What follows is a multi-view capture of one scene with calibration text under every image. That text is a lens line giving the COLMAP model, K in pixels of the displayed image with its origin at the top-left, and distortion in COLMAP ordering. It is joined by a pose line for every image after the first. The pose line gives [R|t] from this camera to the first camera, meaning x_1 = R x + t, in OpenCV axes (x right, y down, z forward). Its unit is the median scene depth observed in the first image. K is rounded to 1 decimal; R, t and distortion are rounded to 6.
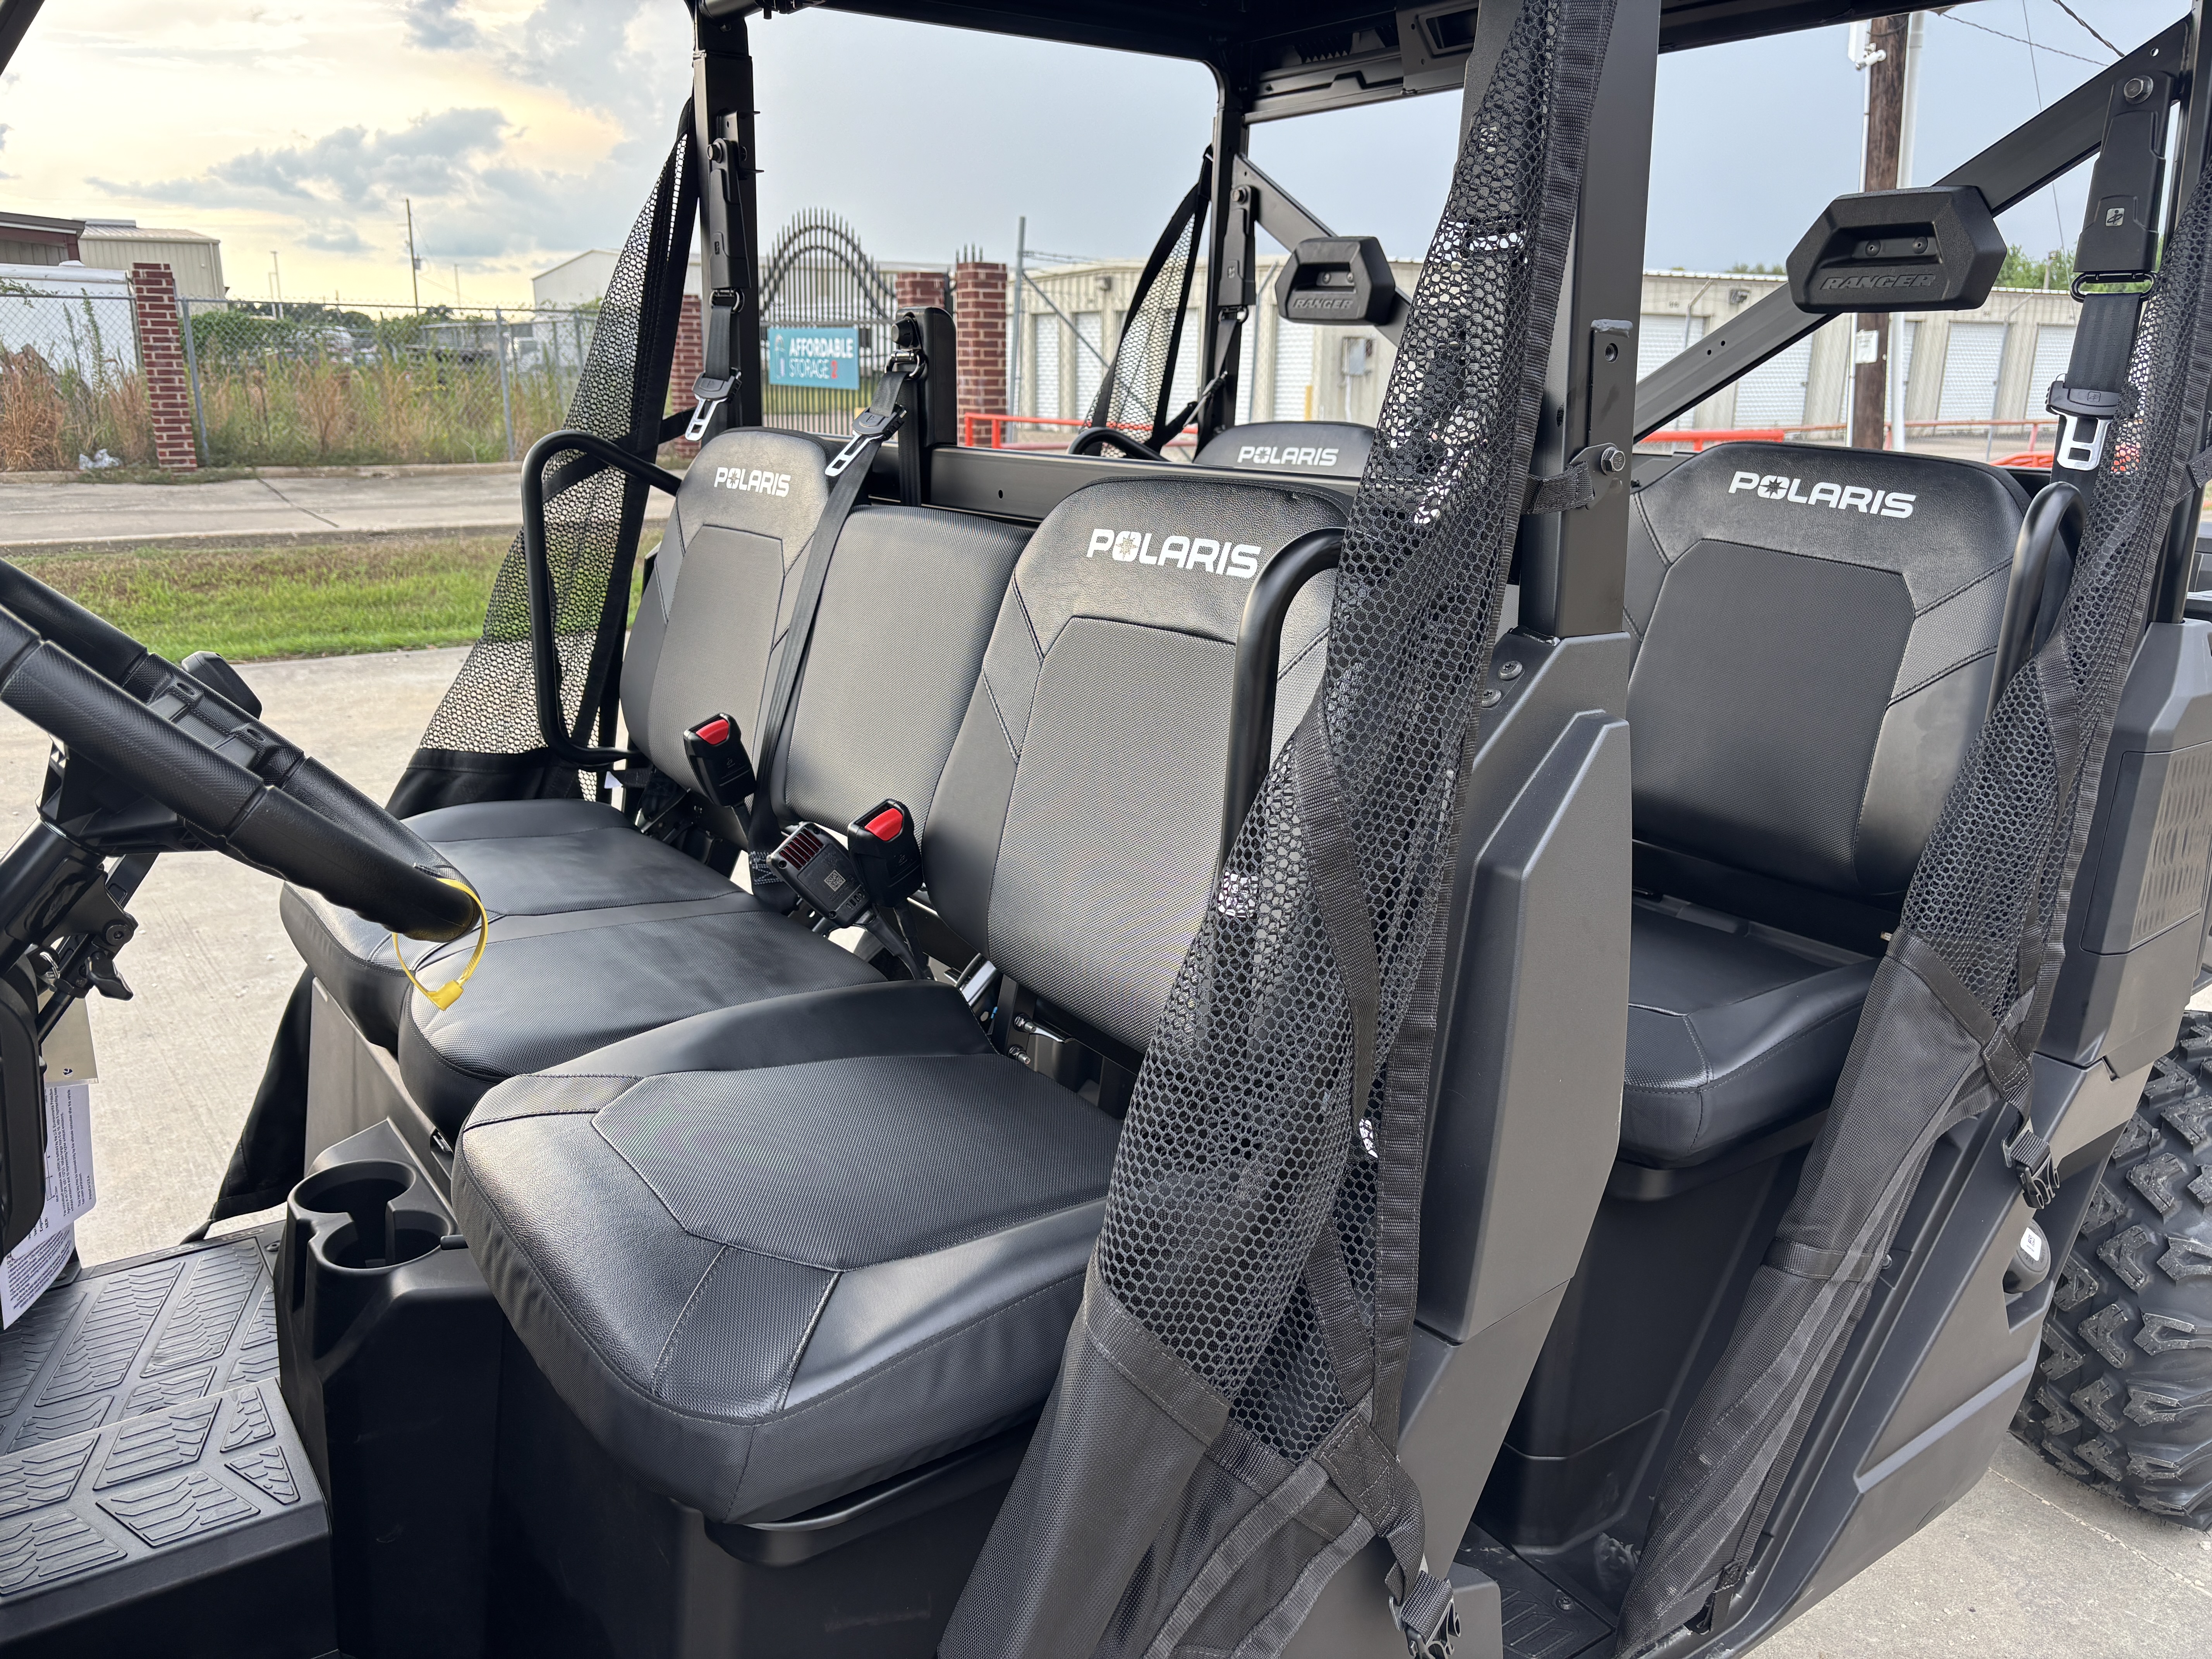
lens RADIAL K [[1698.4, 0, 1099.6], [0, 1698.4, 819.6], [0, 0, 1]] dist [0.002198, -0.011112]
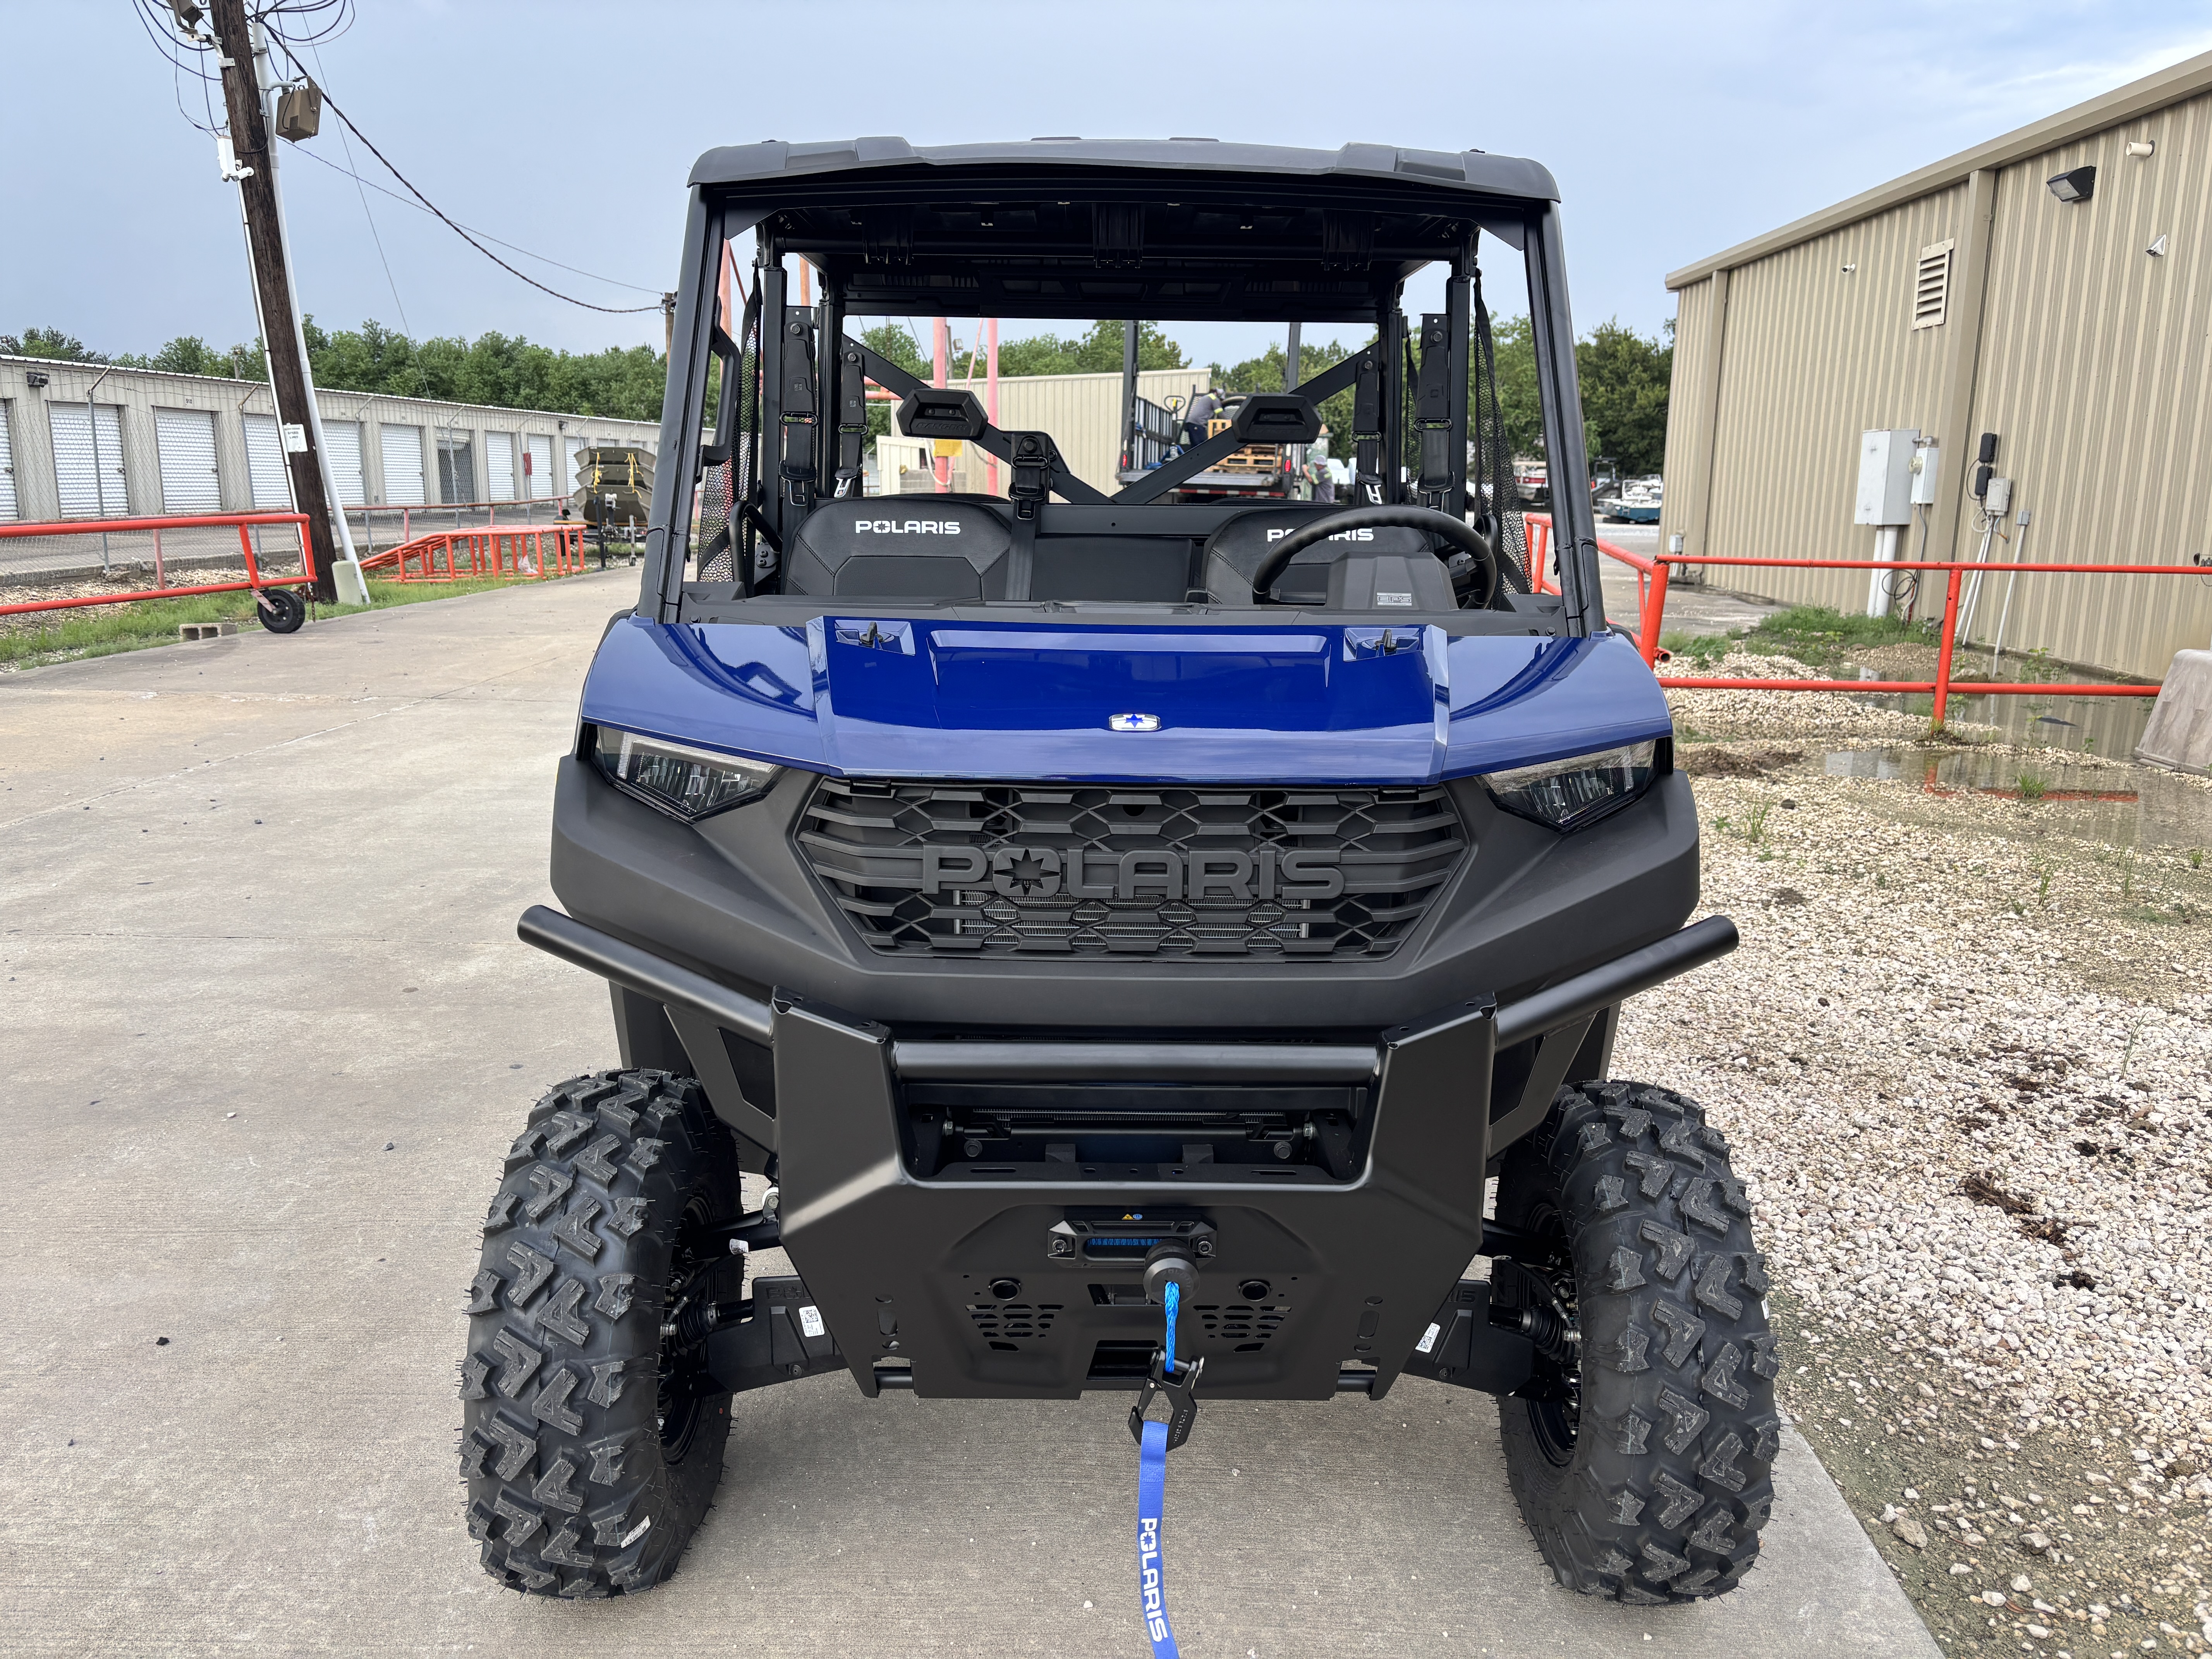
lens RADIAL K [[1698.4, 0, 1108.1], [0, 1698.4, 834.2], [0, 0, 1]] dist [0.002198, -0.011112]
pose [[0.580837, -0.165748, 0.796966, -0.017840], [0.198991, 0.978258, 0.058426, 0.001175], [-0.789323, 0.124653, 0.601191, -0.003805]]
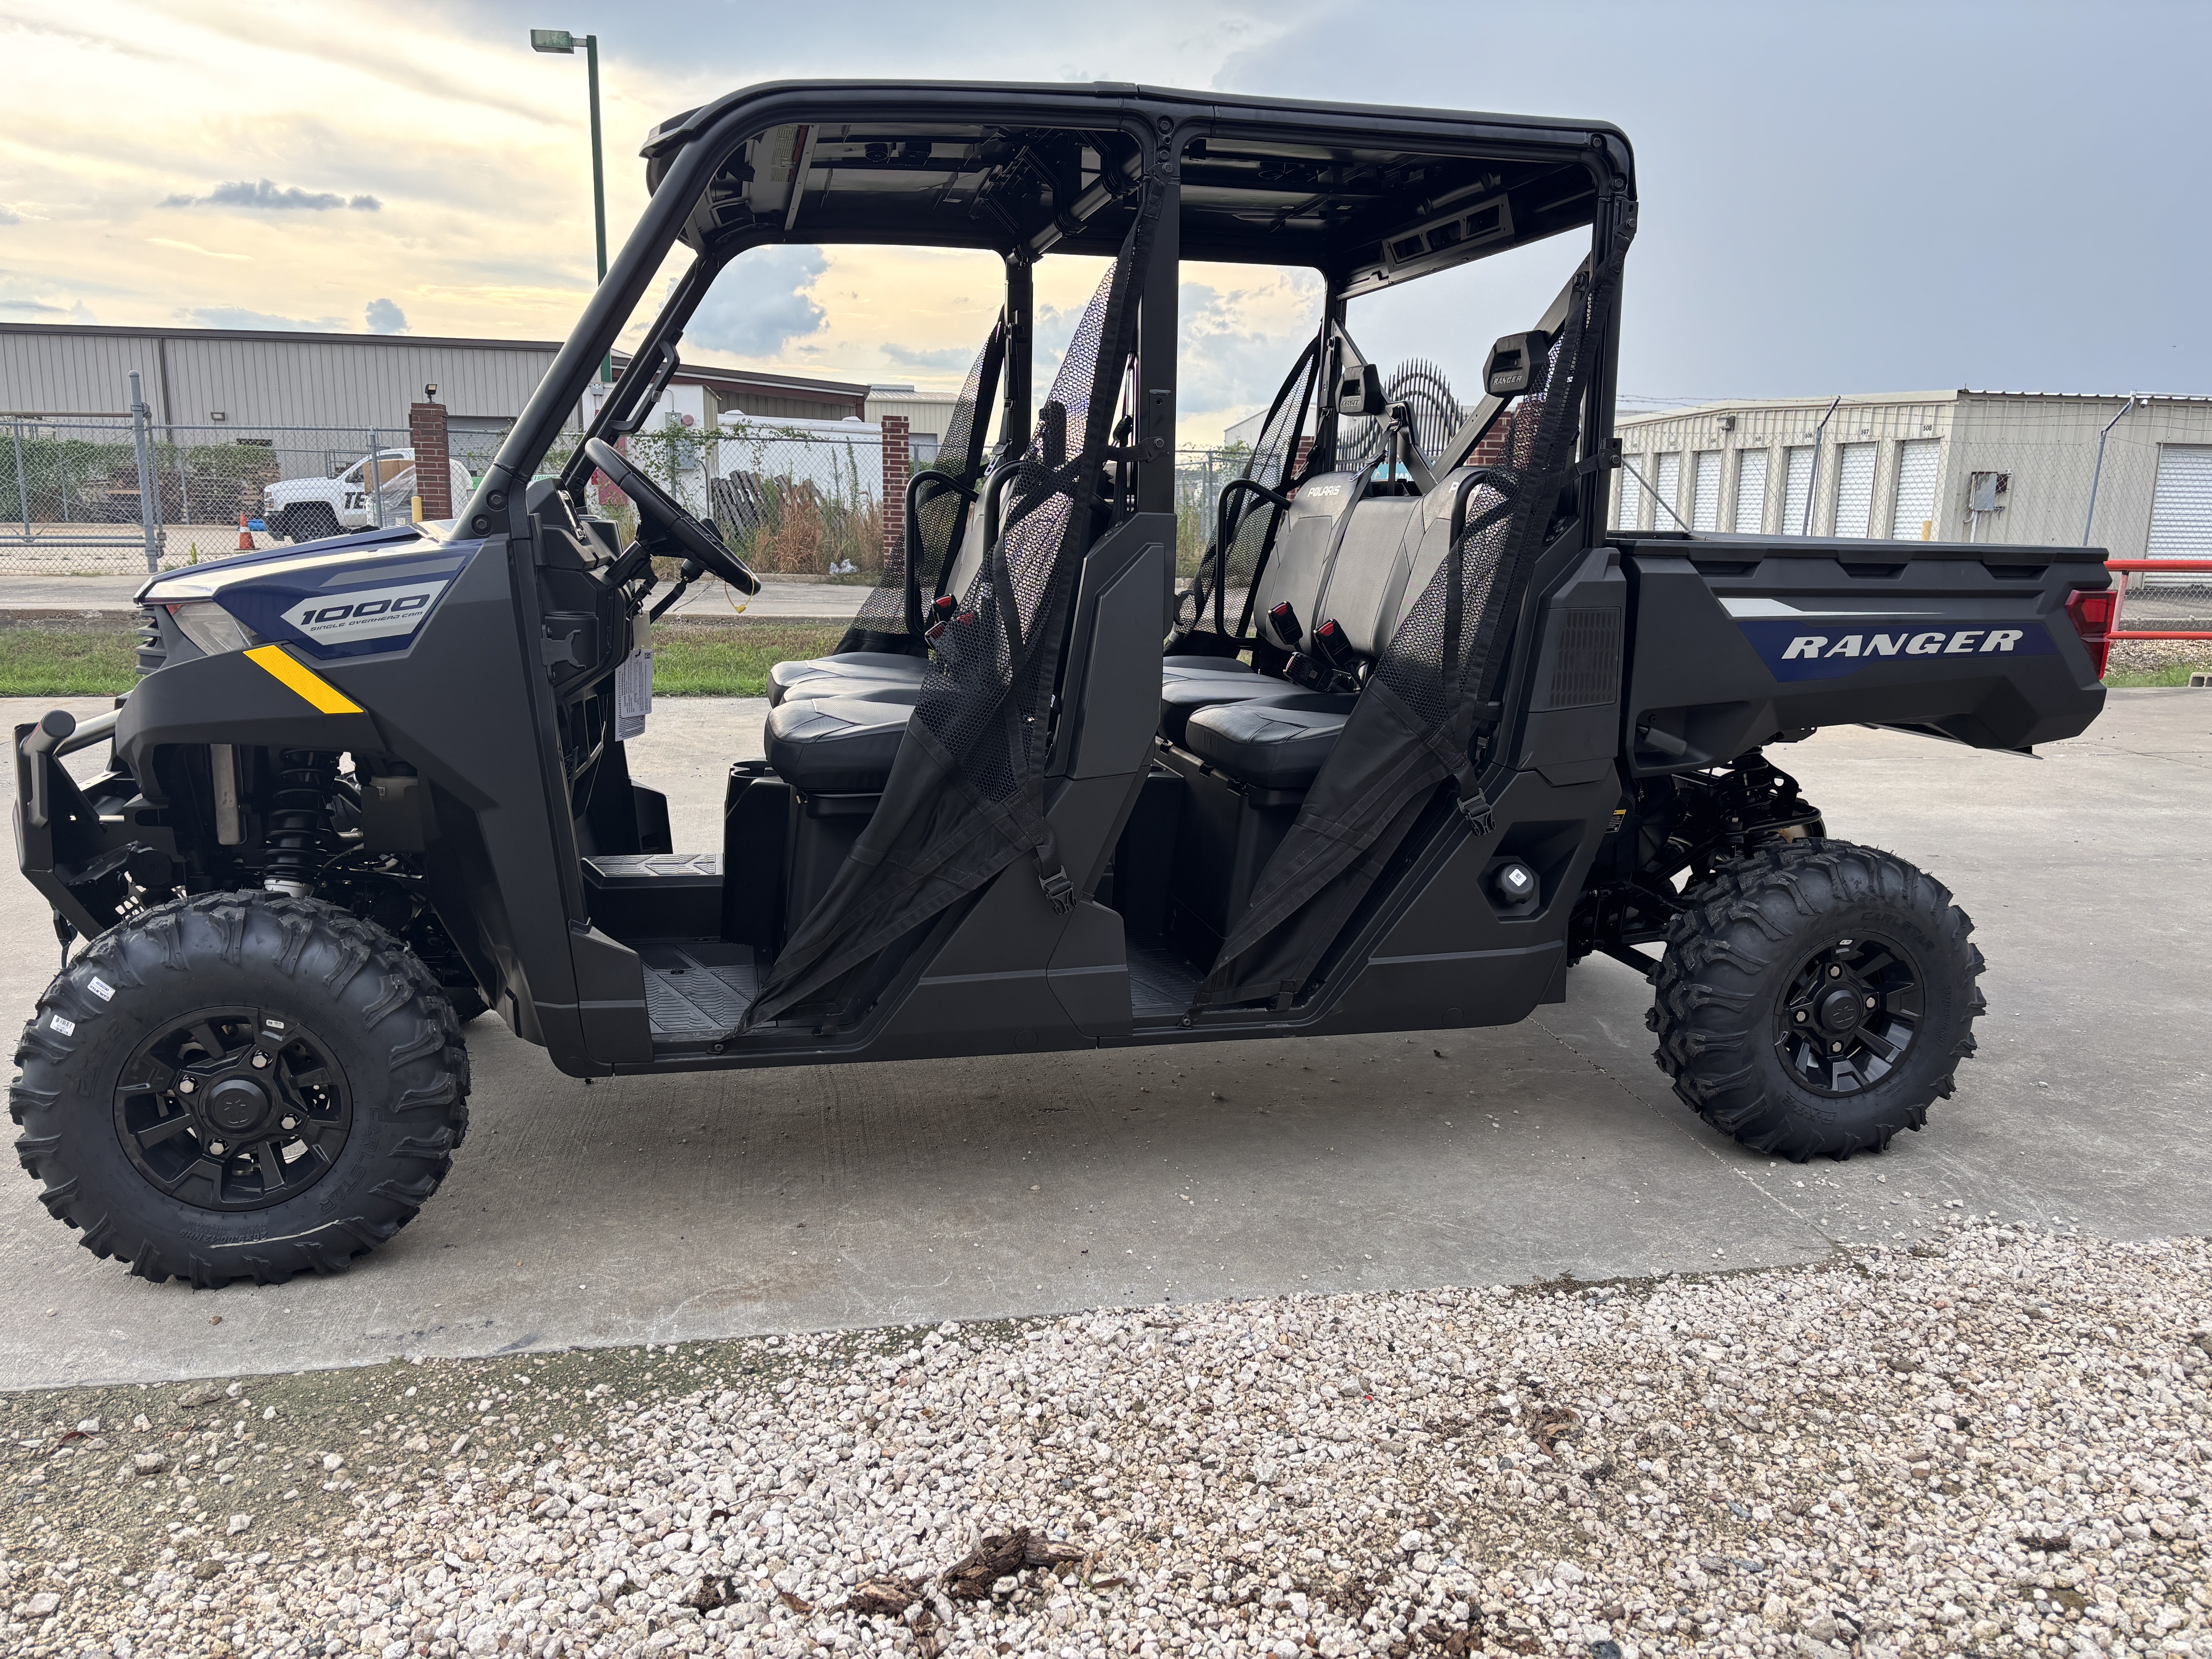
lens RADIAL K [[1698.4, 0, 1108.6], [0, 1698.4, 834.2], [0, 0, 1]] dist [0.002198, -0.011112]
pose [[0.925246, 0.075098, -0.371860, 0.089177], [-0.102500, 0.993242, -0.054451, 0.038245], [0.365258, 0.088496, 0.926691, -0.099500]]
